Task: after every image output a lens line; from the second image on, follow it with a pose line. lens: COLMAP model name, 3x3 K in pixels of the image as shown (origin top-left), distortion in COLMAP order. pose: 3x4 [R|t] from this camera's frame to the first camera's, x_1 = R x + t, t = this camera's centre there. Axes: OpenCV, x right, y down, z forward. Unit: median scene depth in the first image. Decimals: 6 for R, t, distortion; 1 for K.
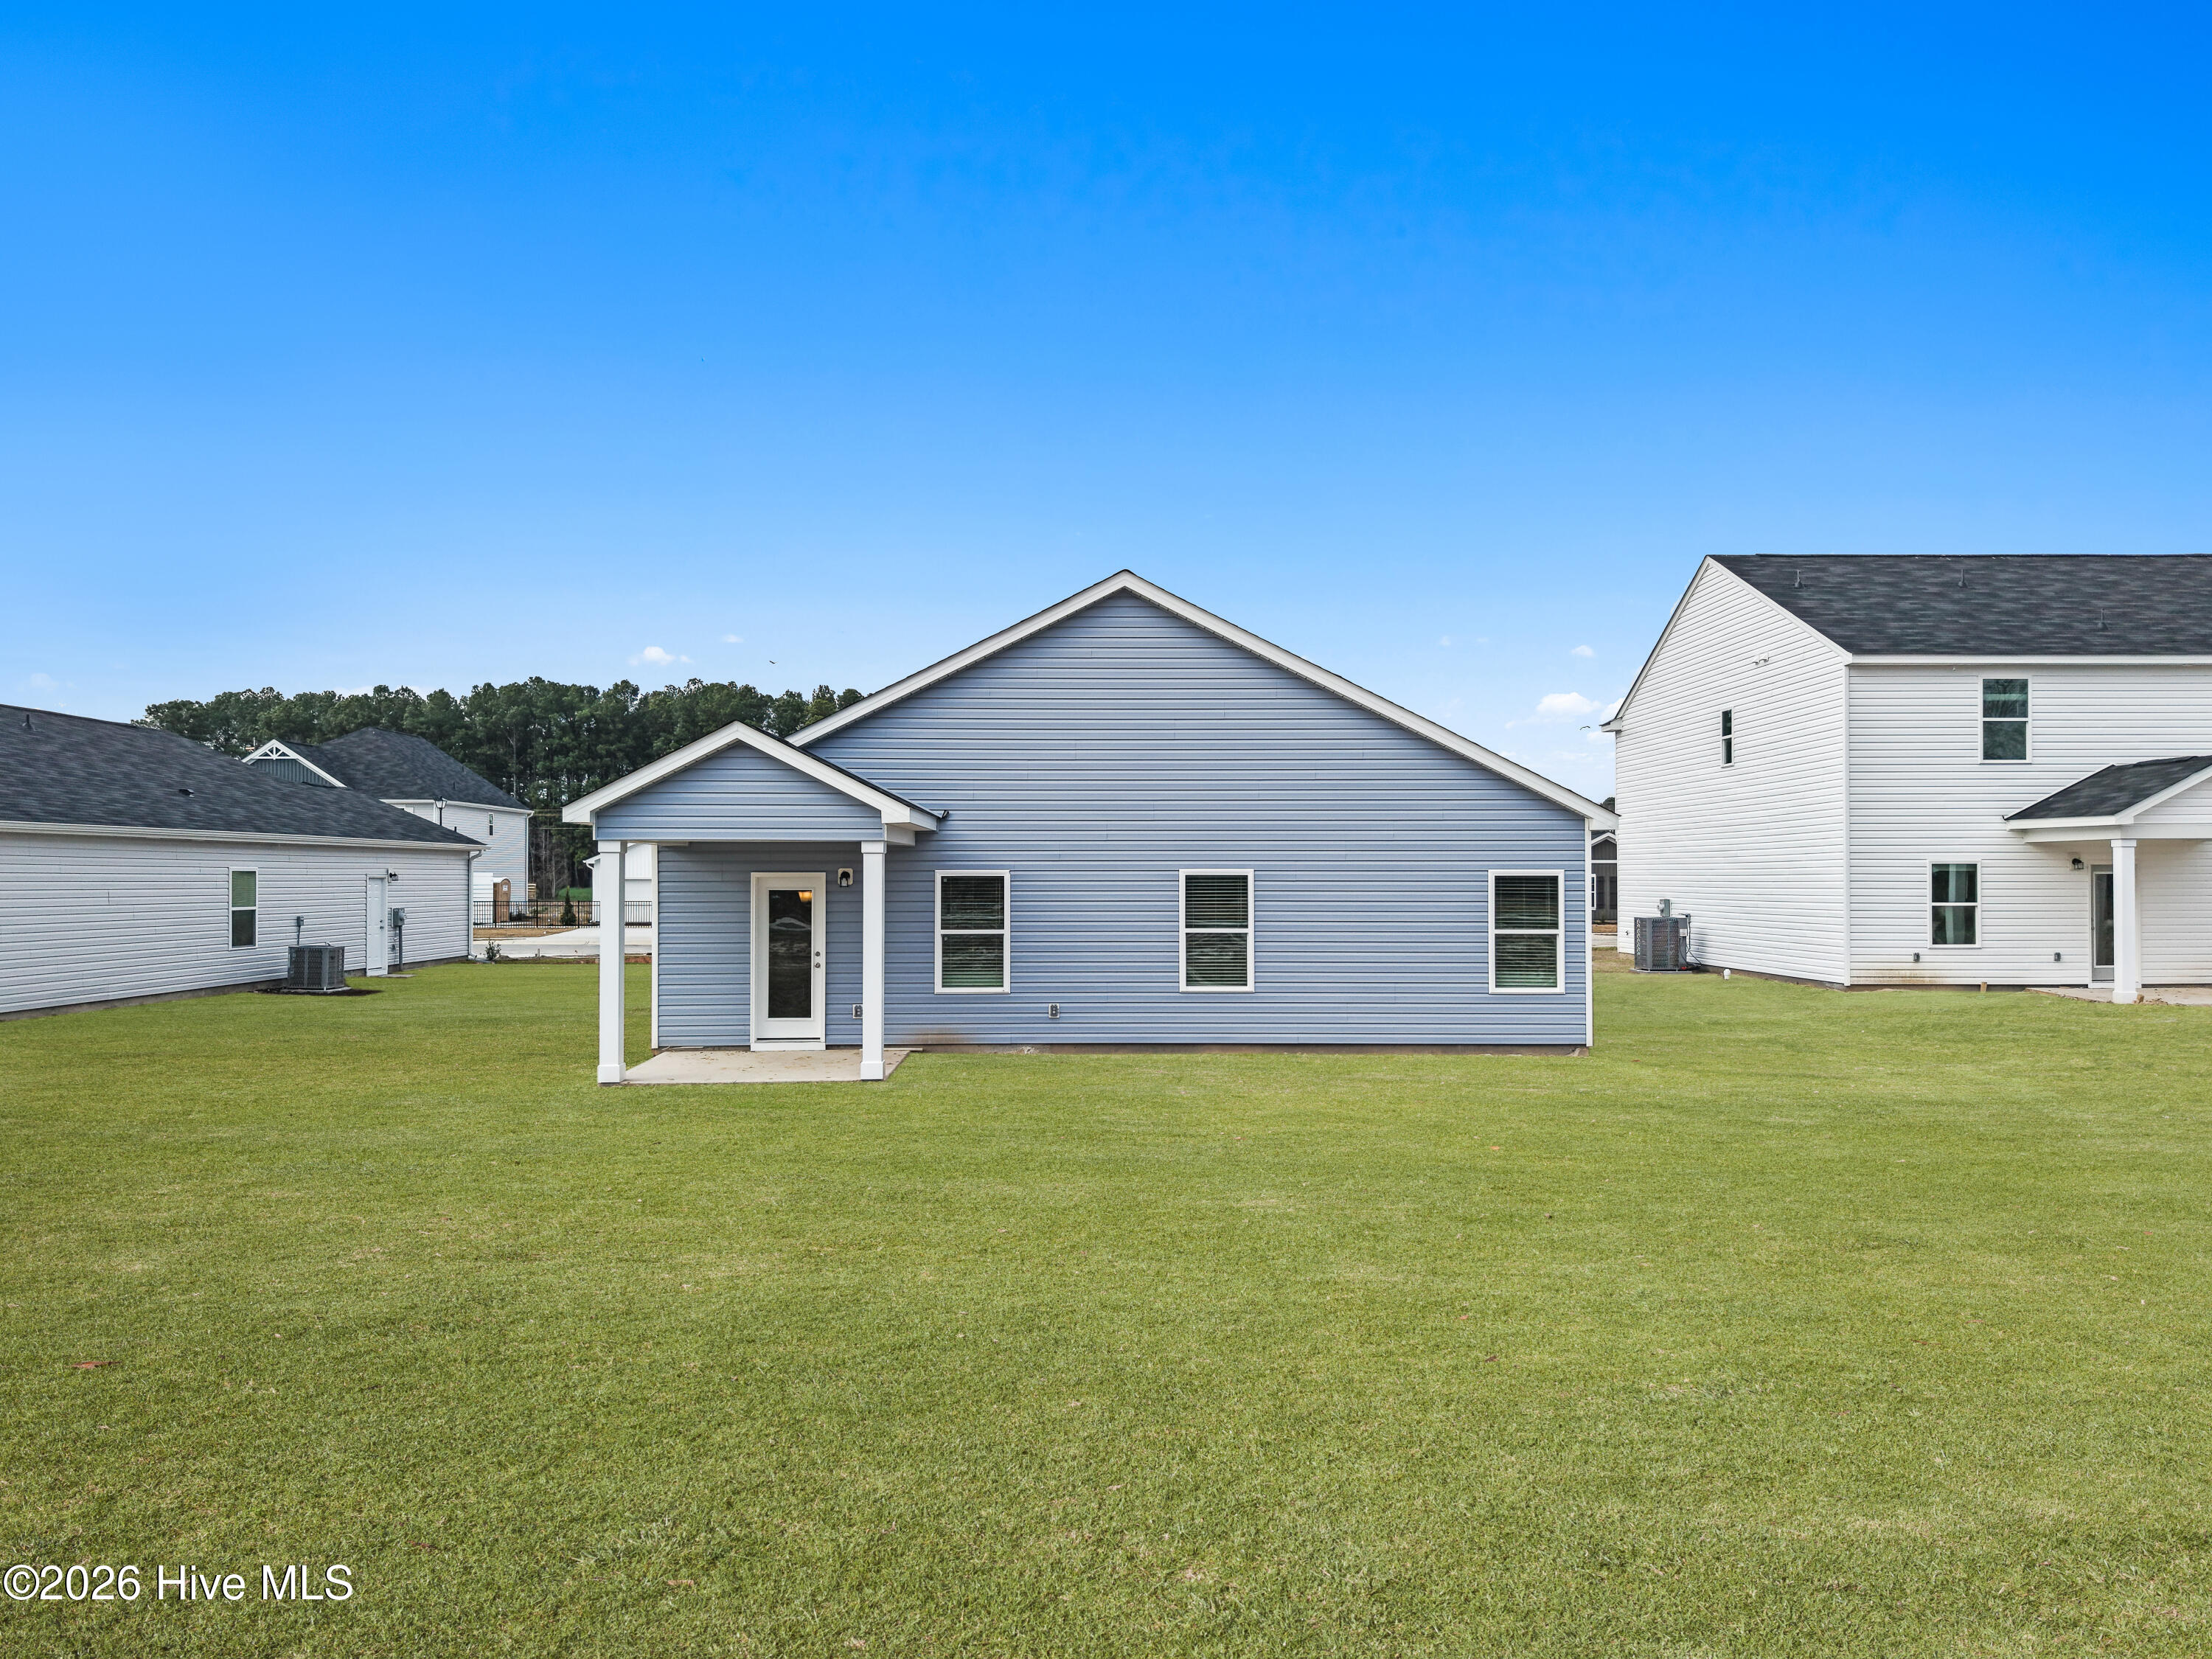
lens RADIAL K [[1486.5, 0, 1102.2], [0, 1486.5, 886.2], [0, 0, 1]] dist [0.037261, -0.052015]
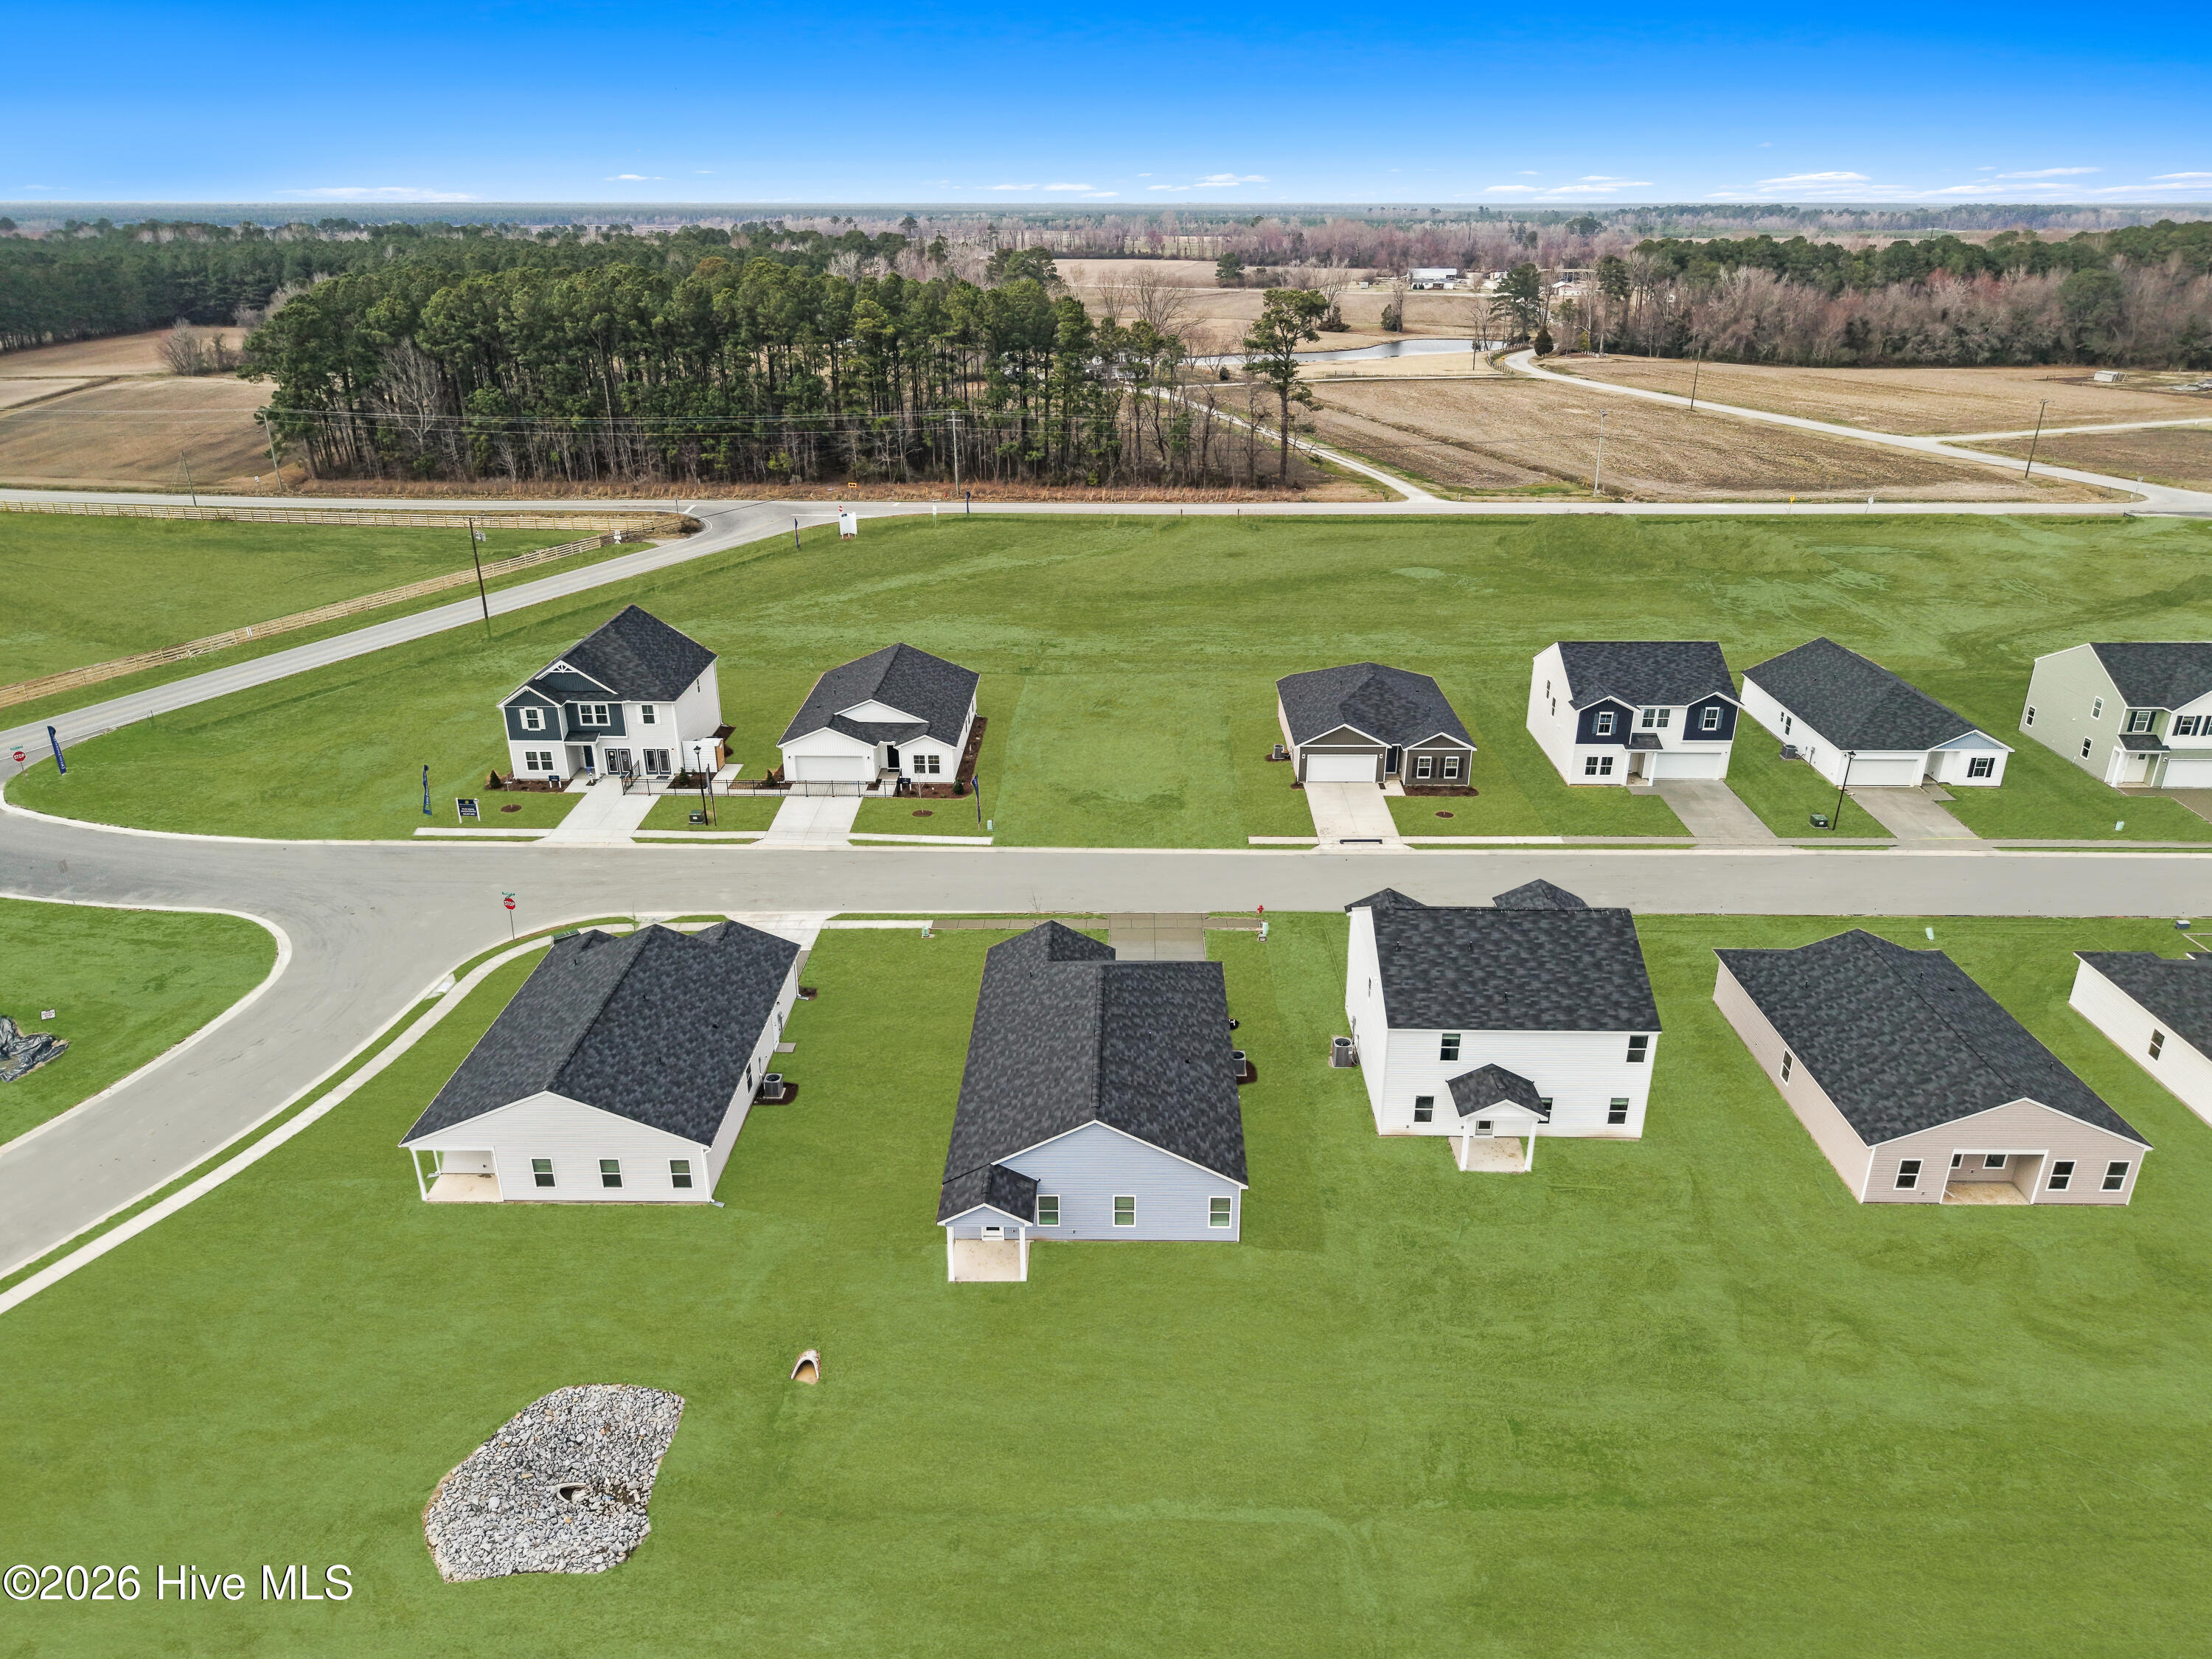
lens RADIAL K [[1472.8, 0, 1113.3], [0, 1472.8, 834.3], [0, 0, 1]] dist [0.014883, -0.022441]
pose [[0.999866, 0.009920, -0.013044, 0.058147], [-0.004187, 0.924200, 0.381886, -1.300983], [0.015844, -0.381780, 0.924118, -1.098805]]
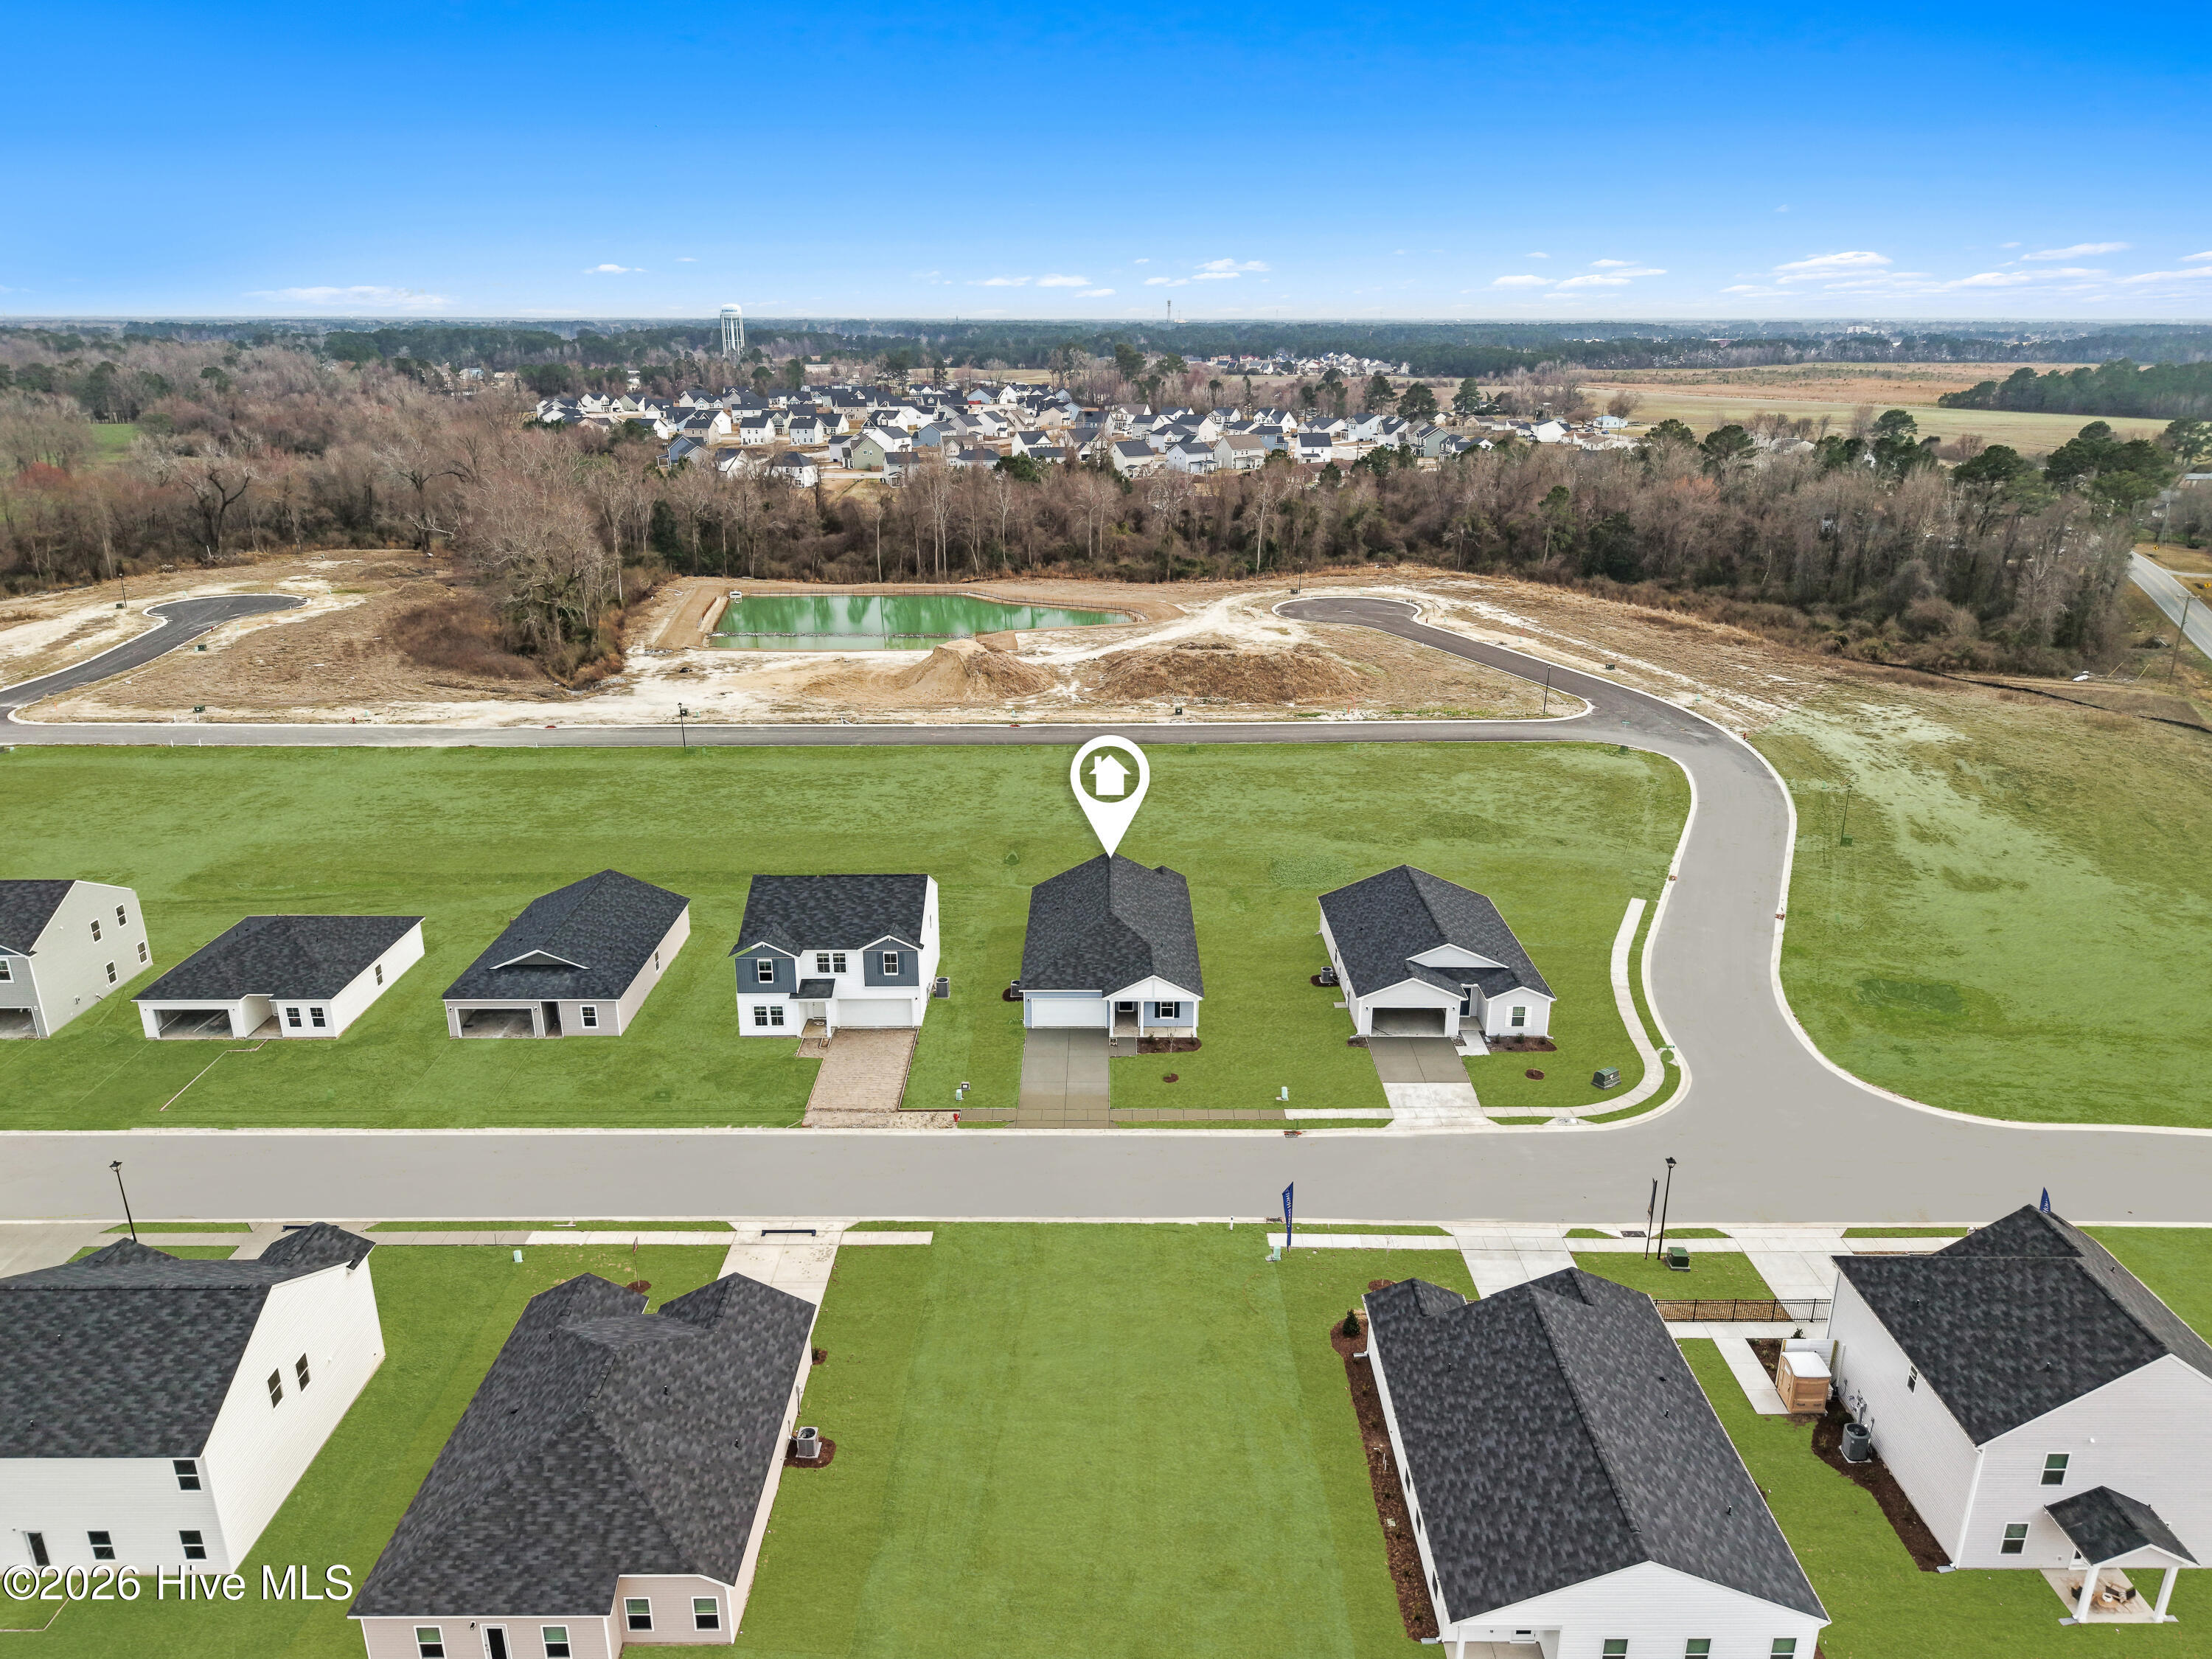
lens RADIAL K [[1512.9, 0, 1110.0], [0, 1512.9, 826.6], [0, 0, 1]] dist [0.038793, -0.057138]
pose [[-0.999995, 0.002937, 0.000786, 0.004697], [0.003032, 0.944484, 0.328545, -1.599506], [0.000223, 0.328546, -0.944488, 4.636569]]
